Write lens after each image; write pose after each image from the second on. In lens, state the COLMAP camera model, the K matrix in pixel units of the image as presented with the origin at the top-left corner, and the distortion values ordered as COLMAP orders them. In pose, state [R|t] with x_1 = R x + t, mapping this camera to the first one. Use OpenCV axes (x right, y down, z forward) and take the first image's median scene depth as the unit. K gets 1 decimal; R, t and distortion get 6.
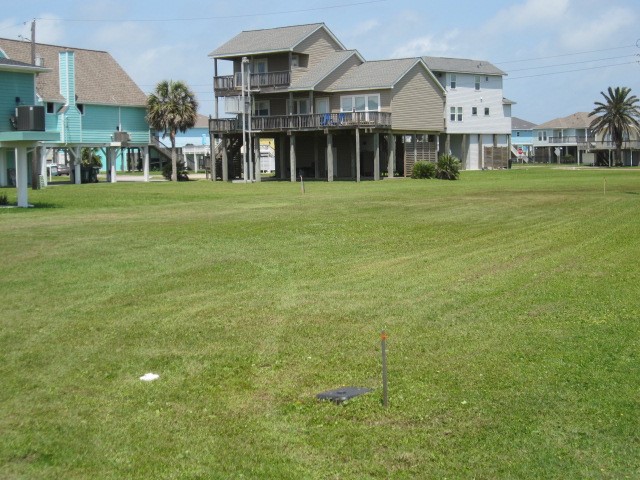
lens RADIAL K [[921.8, 0, 319.2], [0, 921.8, 238.2], [0, 0, 1]] dist [-0.135334, 0.000000]
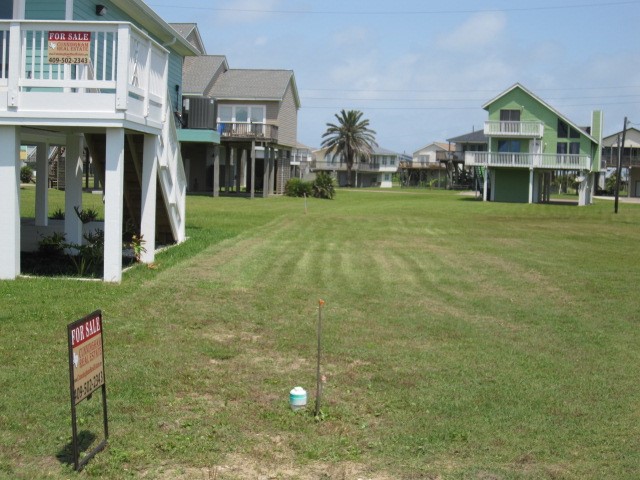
lens RADIAL K [[921.8, 0, 320.0], [0, 921.8, 238.7], [0, 0, 1]] dist [-0.135334, 0.000000]
pose [[0.915379, 0.022592, 0.401960, -0.250288], [-0.017697, 0.999717, -0.015887, -0.006041], [-0.402205, 0.007429, 0.915519, 0.107307]]
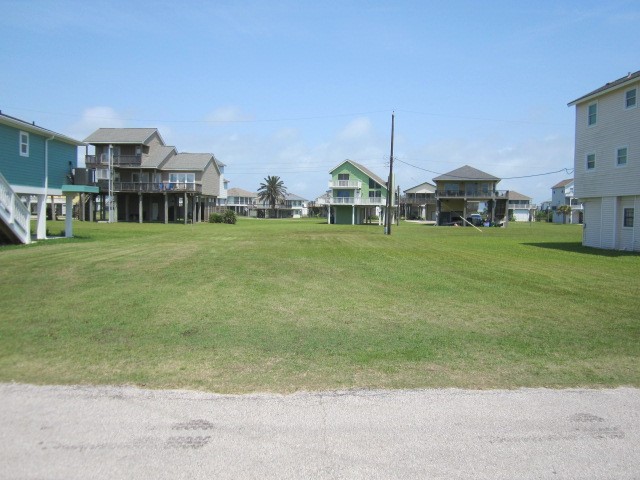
lens RADIAL K [[509.0, 0, 320.0], [0, 509.0, 240.4], [0, 0, 1]] dist [-0.055243, -0.008328]
pose [[0.881833, 0.009916, 0.471457, -0.167228], [0.004652, 0.999547, -0.029725, -0.002050], [-0.471538, 0.028405, 0.881388, 0.052548]]
